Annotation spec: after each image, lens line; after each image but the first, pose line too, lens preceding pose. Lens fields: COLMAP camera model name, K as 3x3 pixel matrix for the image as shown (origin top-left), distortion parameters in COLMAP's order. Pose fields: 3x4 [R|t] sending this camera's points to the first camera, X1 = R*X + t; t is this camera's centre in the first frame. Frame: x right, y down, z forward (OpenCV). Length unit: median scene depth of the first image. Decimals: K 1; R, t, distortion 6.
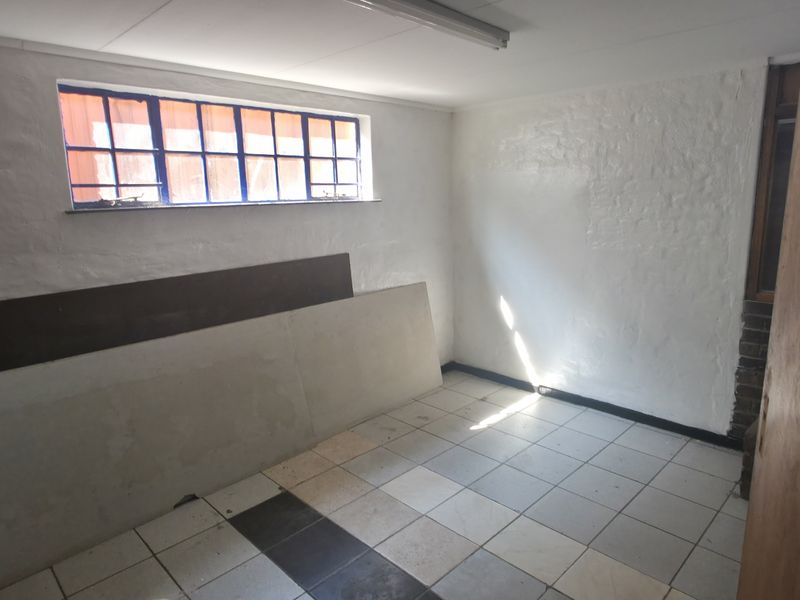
lens RADIAL K [[515.3, 0, 401.0], [0, 515.3, 302.9], [0, 0, 1]] dist [-0.007127, 0.002878]
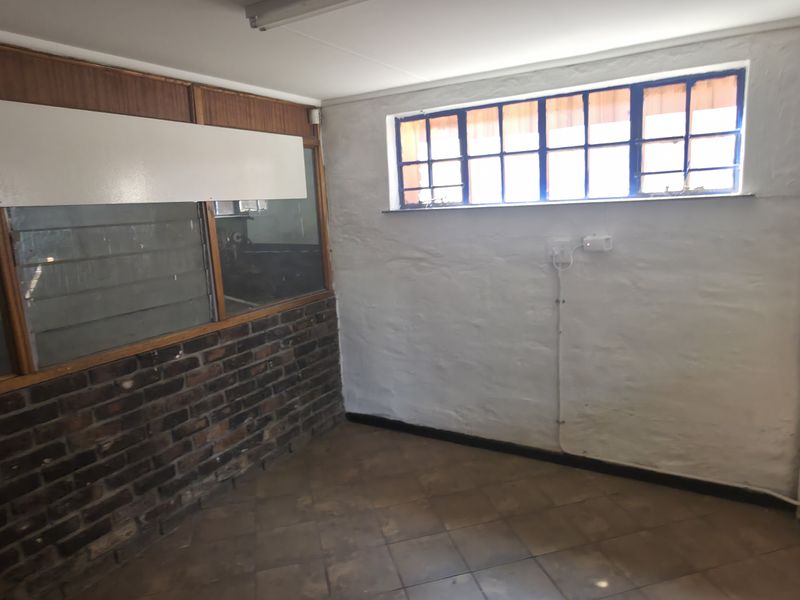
lens RADIAL K [[515.3, 0, 401.9], [0, 515.3, 295.1], [0, 0, 1]] dist [-0.007127, 0.002878]
pose [[0.297166, 0.173377, -0.938953, 0.545823], [-0.154638, 0.979133, 0.131856, -0.118889], [0.942220, 0.106015, 0.317776, 0.510512]]
